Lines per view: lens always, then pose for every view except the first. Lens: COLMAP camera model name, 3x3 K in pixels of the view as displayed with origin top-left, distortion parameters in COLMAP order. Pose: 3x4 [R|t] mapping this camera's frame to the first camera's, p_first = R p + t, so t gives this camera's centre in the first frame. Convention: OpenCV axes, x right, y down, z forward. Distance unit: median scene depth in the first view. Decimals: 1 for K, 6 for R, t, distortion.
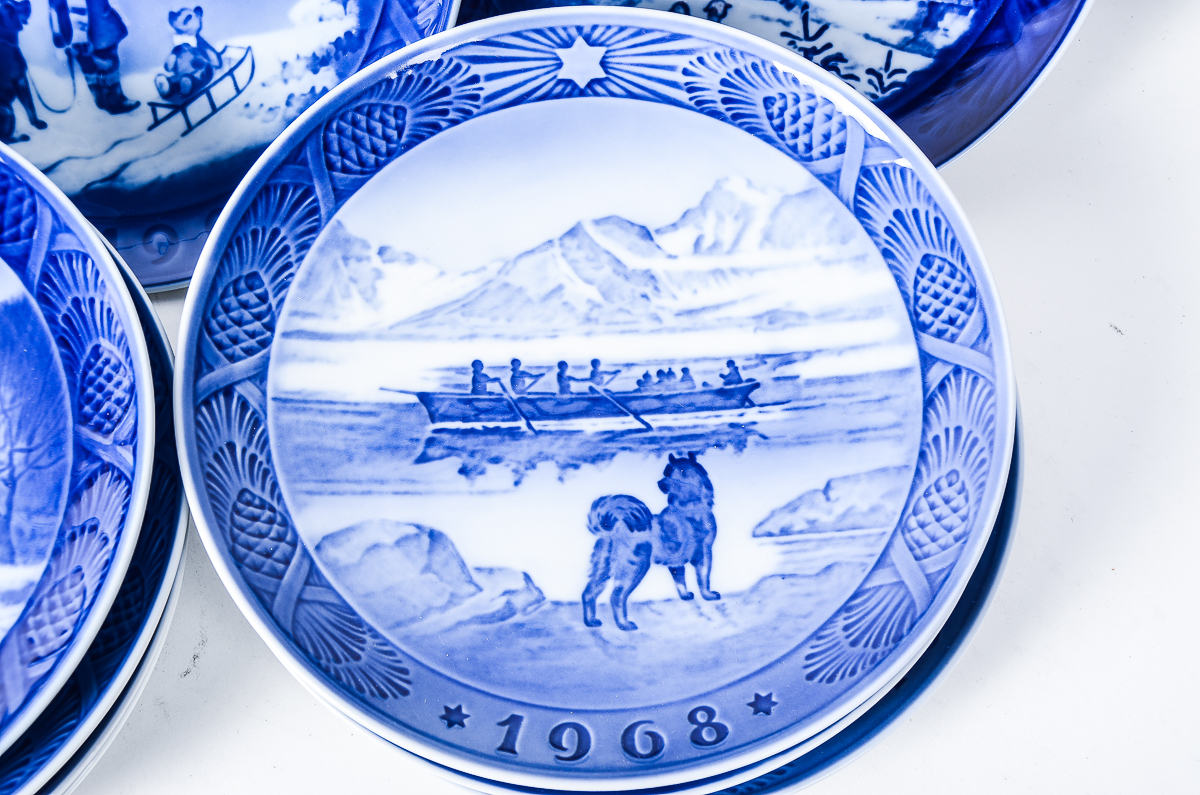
lens RADIAL K [[1839.7, 0, 600.0], [0, 1839.7, 397.5], [0, 0, 1]] dist [0.103907, 0.167518]
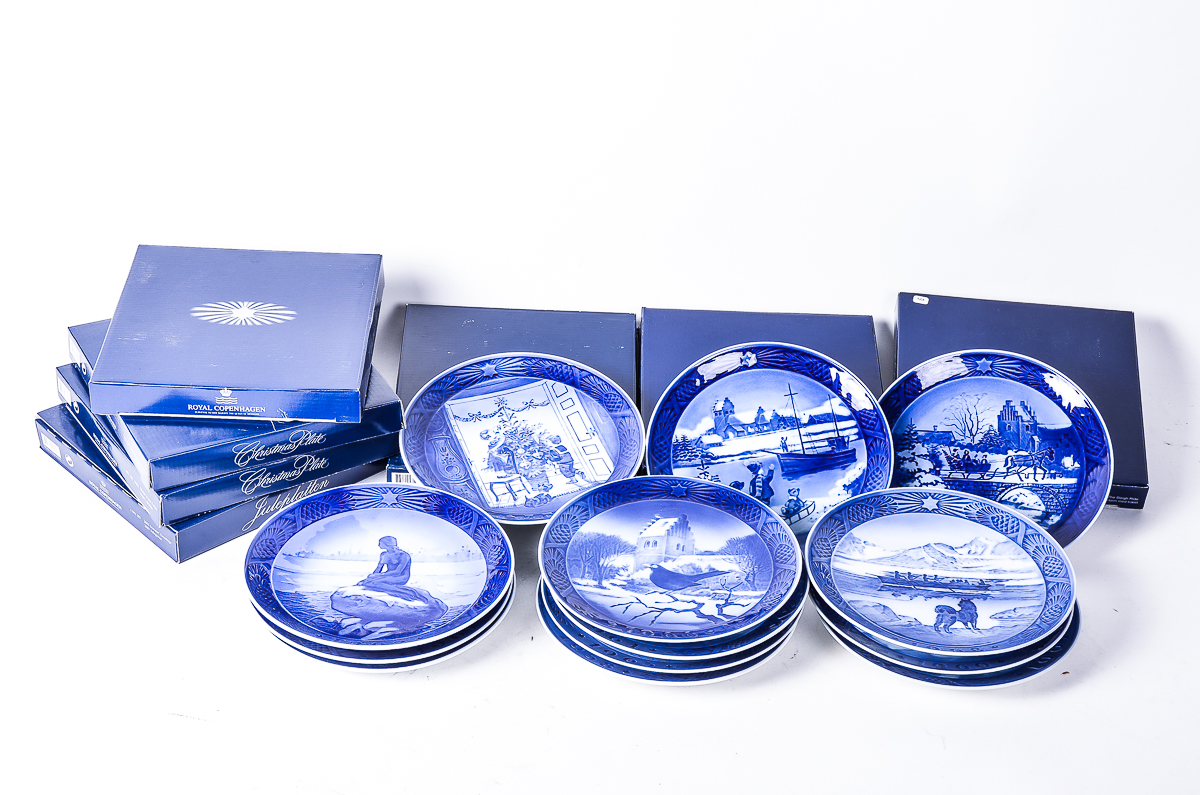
lens RADIAL K [[1839.7, 0, 600.0], [0, 1839.7, 397.5], [0, 0, 1]] dist [0.103907, 0.167518]
pose [[0.991450, 0.085902, -0.098224, -0.278156], [-0.127359, 0.800880, -0.585124, 1.602744], [0.028403, 0.592631, 0.804973, -1.649939]]
